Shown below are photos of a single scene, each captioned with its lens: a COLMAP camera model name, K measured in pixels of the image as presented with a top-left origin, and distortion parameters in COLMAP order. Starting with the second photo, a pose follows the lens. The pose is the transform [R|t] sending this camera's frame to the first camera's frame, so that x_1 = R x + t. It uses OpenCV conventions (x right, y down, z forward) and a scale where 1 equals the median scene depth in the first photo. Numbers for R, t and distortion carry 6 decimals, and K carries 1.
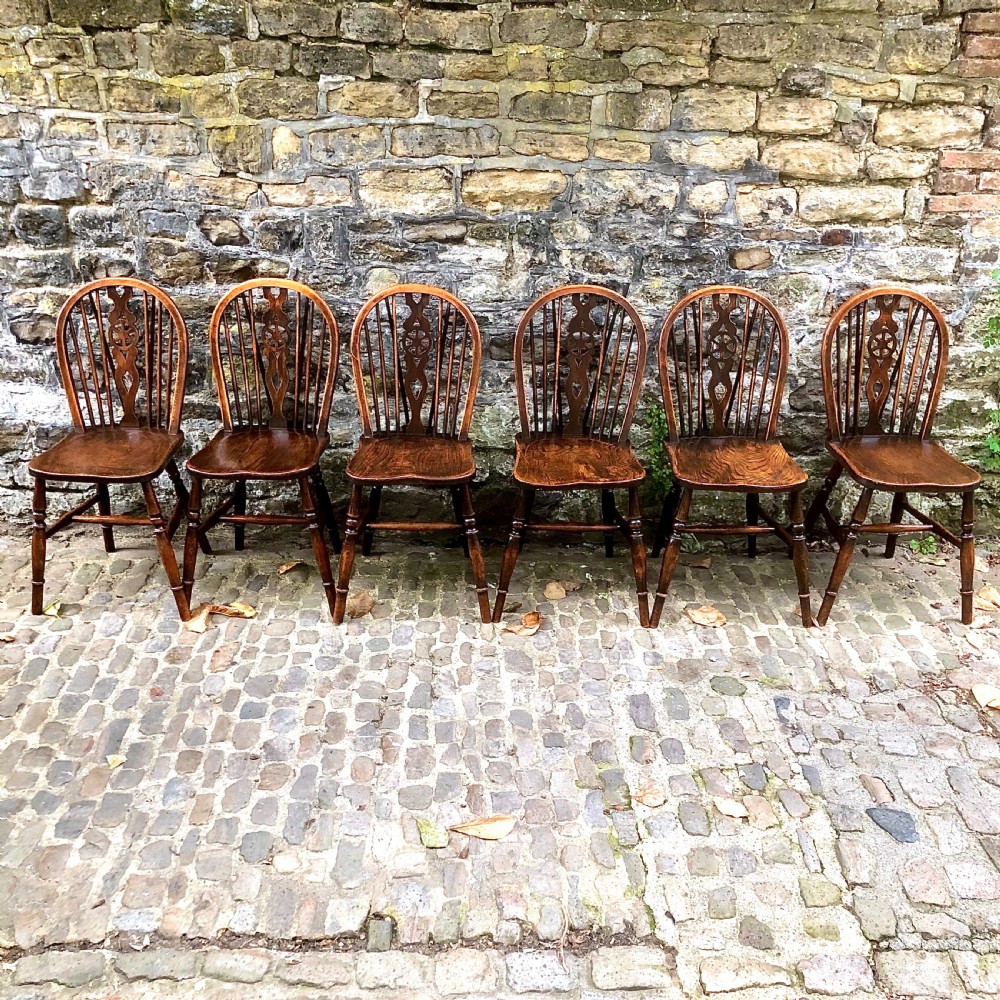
lens RADIAL K [[1098.5, 0, 509.7], [0, 1098.5, 502.2], [0, 0, 1]] dist [0.014666, 0.000000]
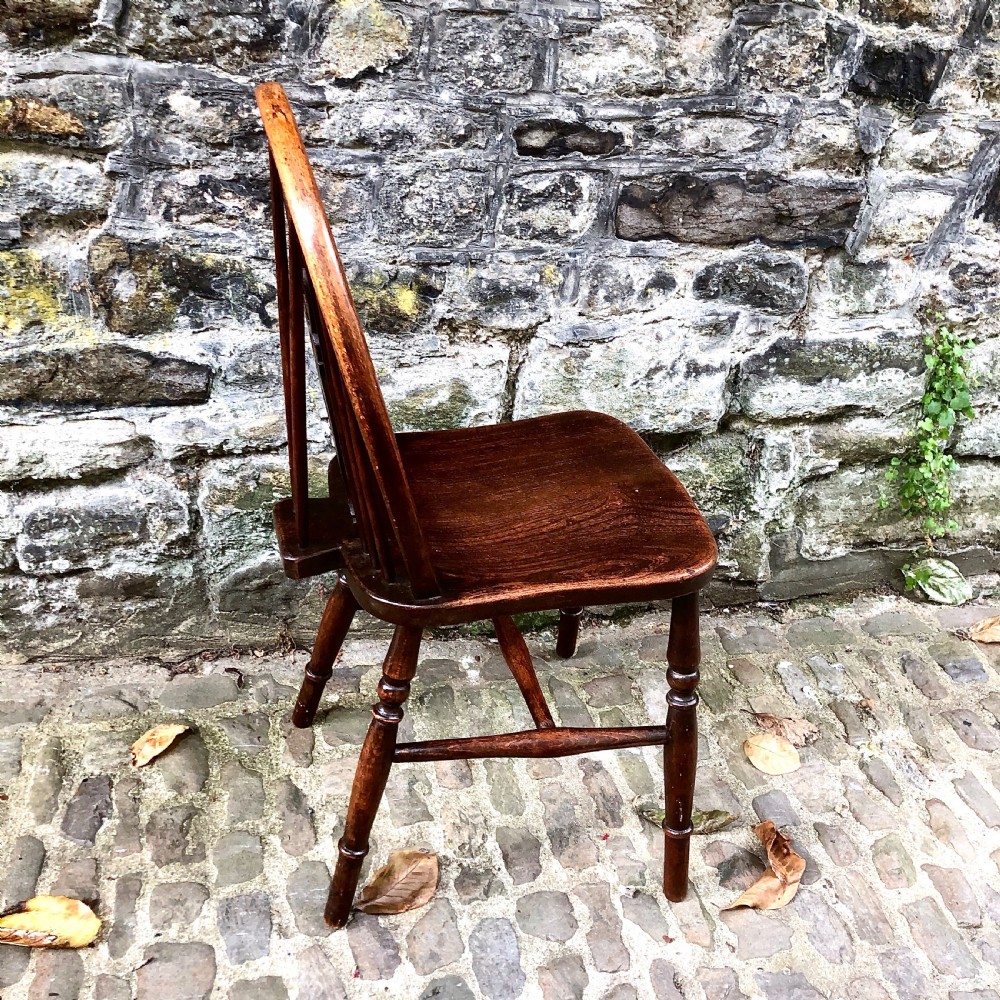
lens RADIAL K [[1098.5, 0, 517.8], [0, 1098.5, 499.8], [0, 0, 1]] dist [0.014666, 0.000000]
pose [[0.974712, -0.071700, 0.211649, -0.156468], [0.035453, 0.984749, 0.170330, -0.108027], [-0.220633, -0.158519, 0.962389, 0.603735]]
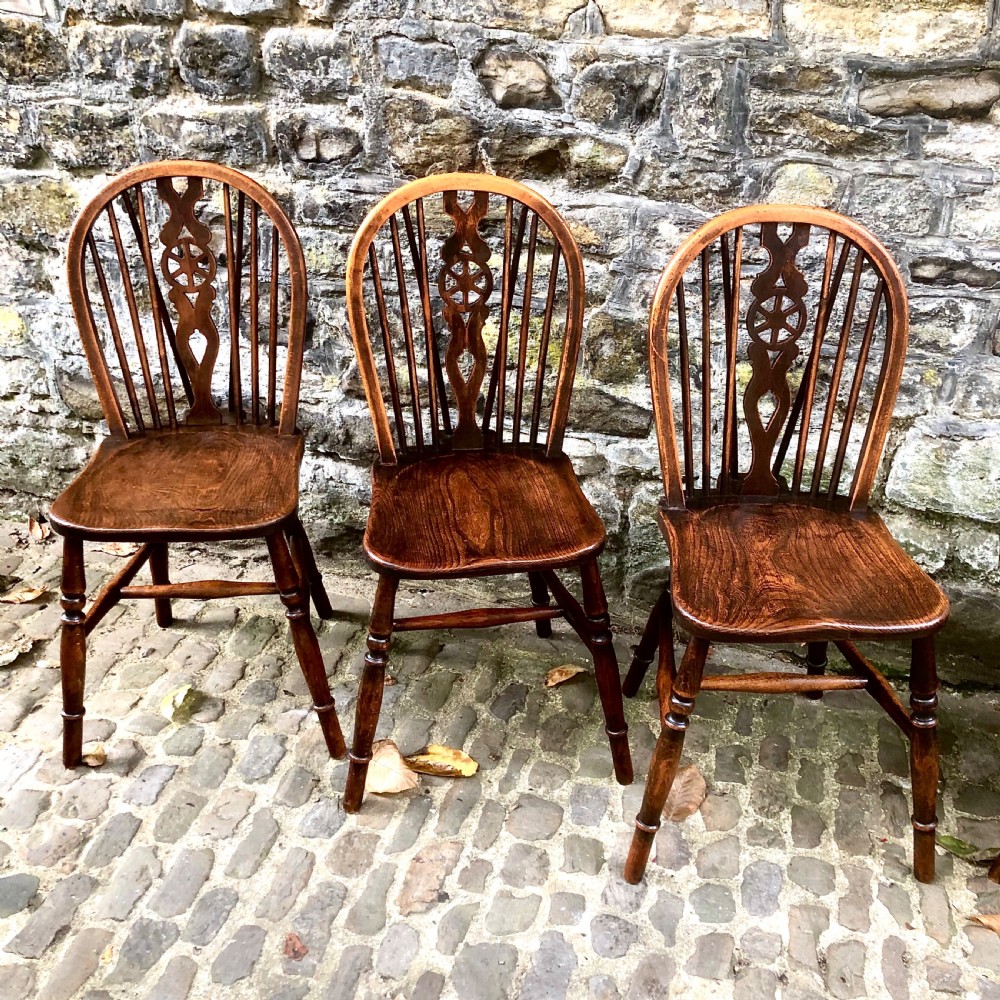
lens RADIAL K [[1098.5, 0, 507.9], [0, 1098.5, 497.0], [0, 0, 1]] dist [0.014666, 0.000000]
pose [[0.959468, 0.126543, -0.251809, -0.099820], [-0.108222, 0.990454, 0.085377, -0.086949], [0.260209, -0.054665, 0.964004, 0.455311]]
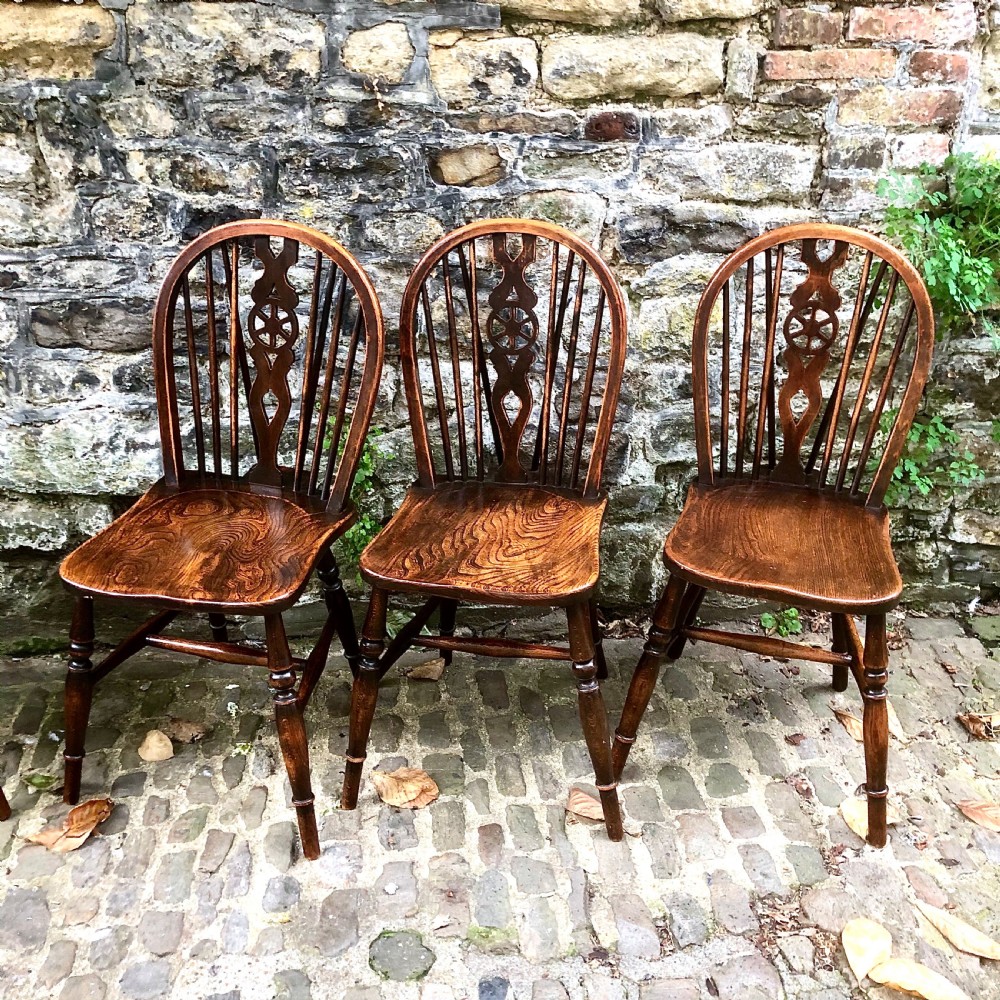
lens RADIAL K [[1098.5, 0, 523.1], [0, 1098.5, 503.0], [0, 0, 1]] dist [0.014666, 0.000000]
pose [[0.997069, -0.030773, 0.070039, 0.201610], [0.027840, 0.998709, 0.042484, -0.067743], [-0.071256, -0.040410, 0.996639, 0.413075]]
